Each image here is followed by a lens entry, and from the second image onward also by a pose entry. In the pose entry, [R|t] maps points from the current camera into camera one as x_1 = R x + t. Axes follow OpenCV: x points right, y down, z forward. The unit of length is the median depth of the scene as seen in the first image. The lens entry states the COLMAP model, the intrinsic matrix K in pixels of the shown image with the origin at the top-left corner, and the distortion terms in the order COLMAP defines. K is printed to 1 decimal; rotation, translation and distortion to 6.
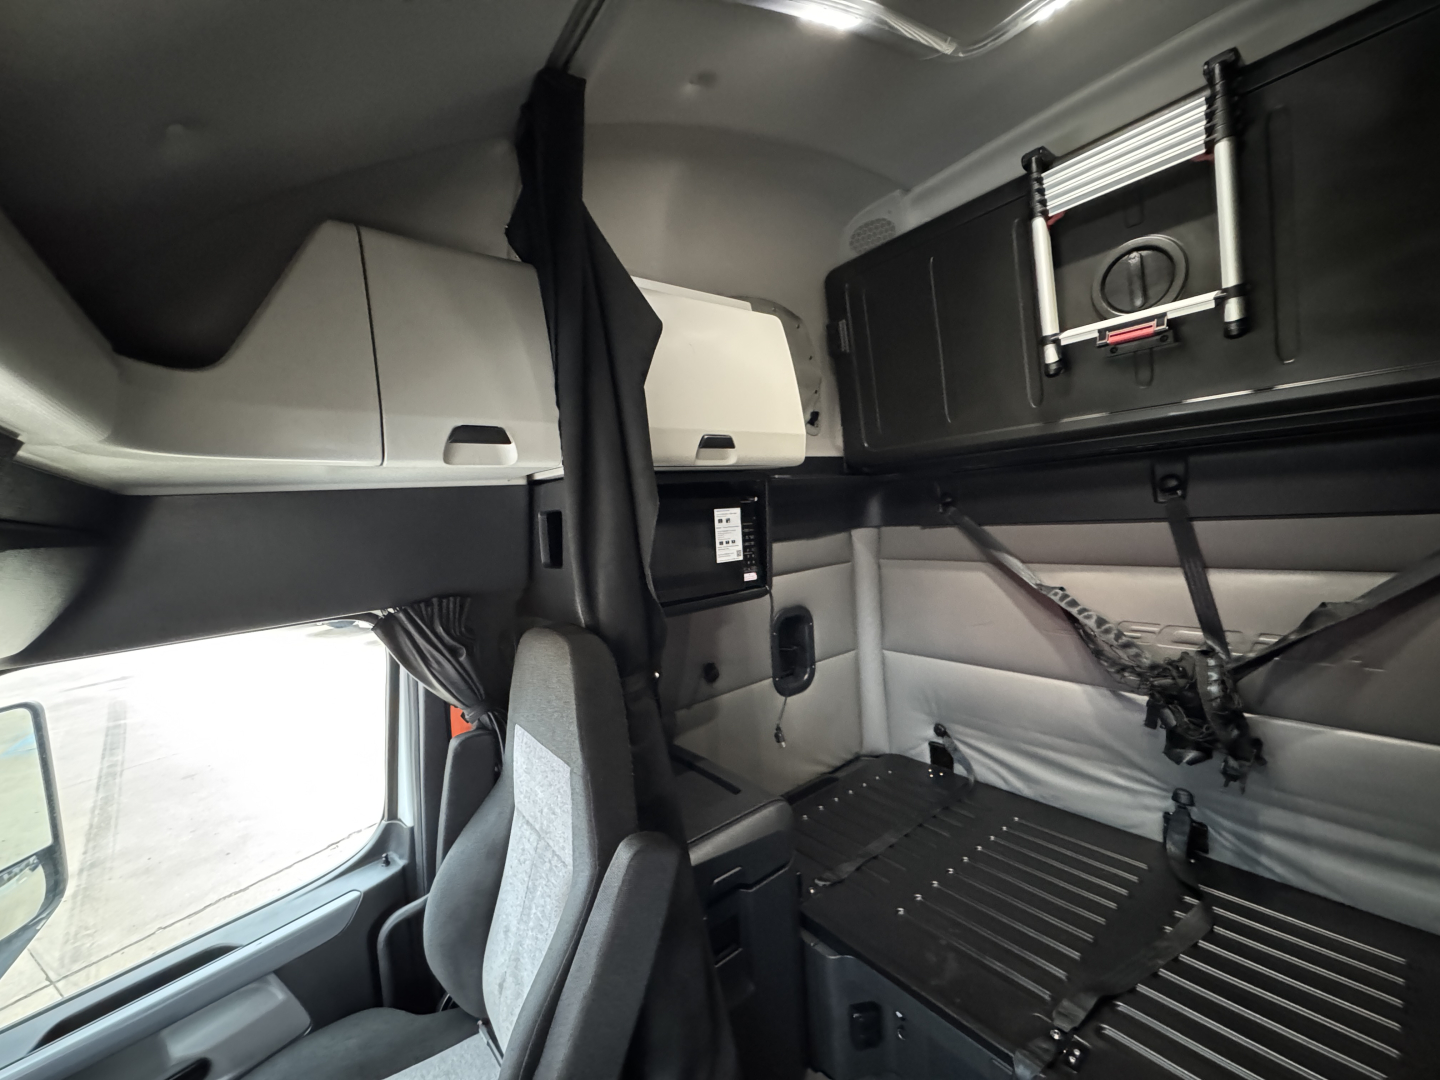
lens RADIAL K [[572.1, 0, 716.8], [0, 572.1, 531.6], [0, 0, 1]] dist [-0.000510, -0.000111]
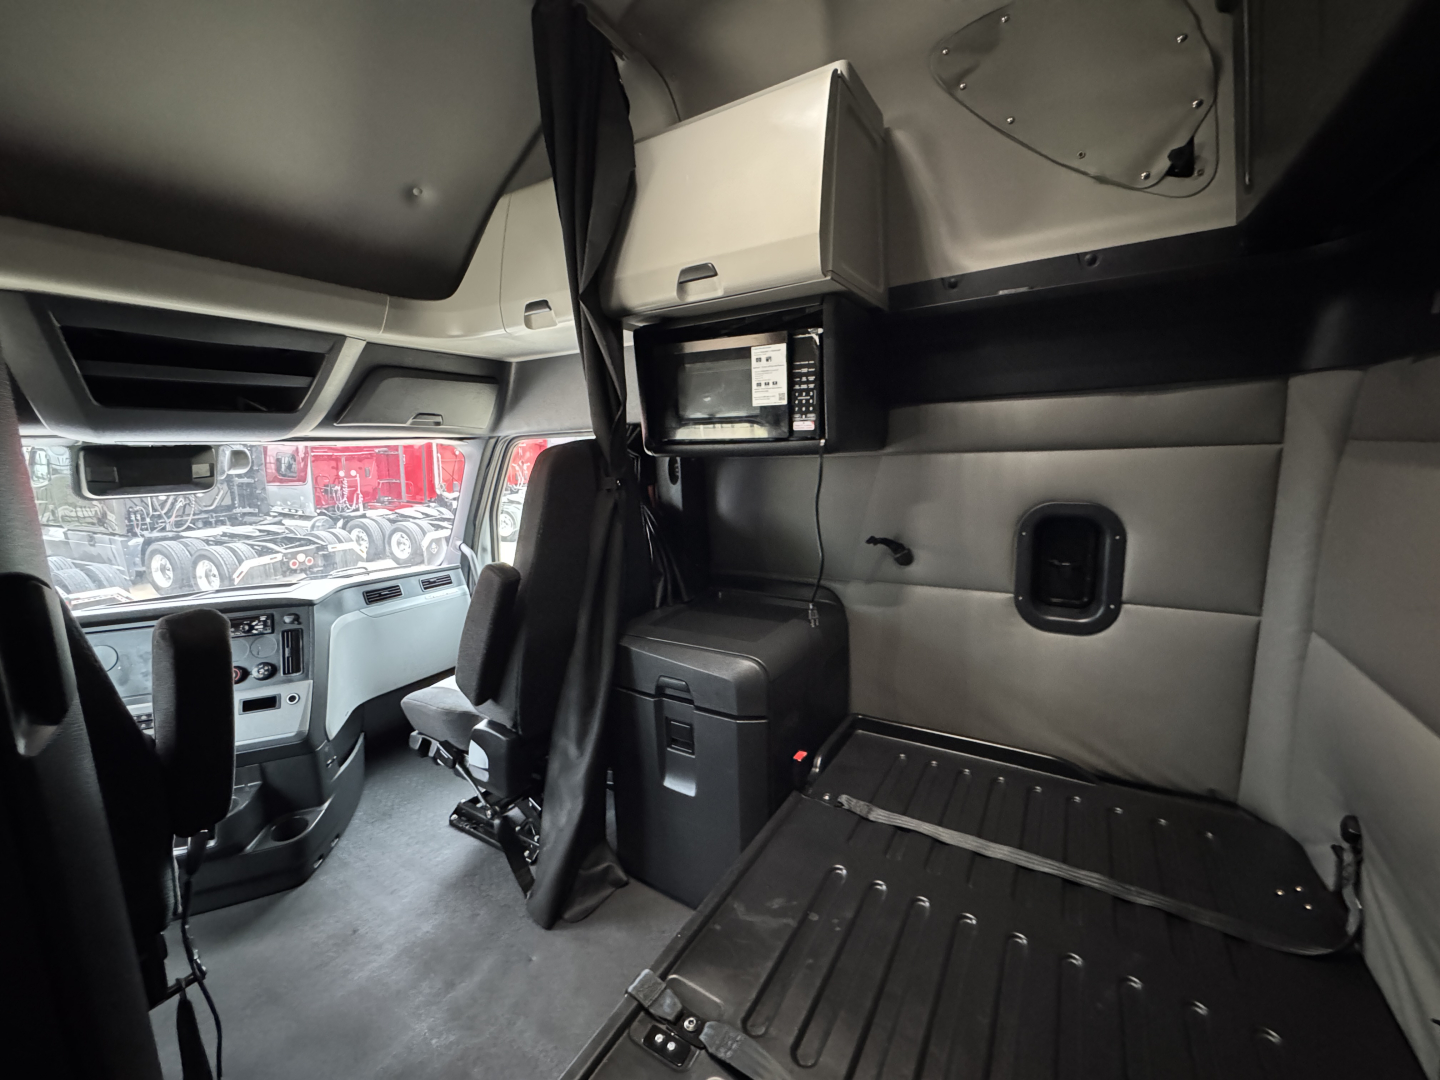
lens RADIAL K [[572.1, 0, 716.8], [0, 572.1, 531.6], [0, 0, 1]] dist [-0.000510, -0.000111]
pose [[0.344460, 0.208097, -0.915447, 0.883527], [-0.030210, 0.977076, 0.210739, 0.059704], [0.938315, -0.044936, 0.342850, 0.601580]]
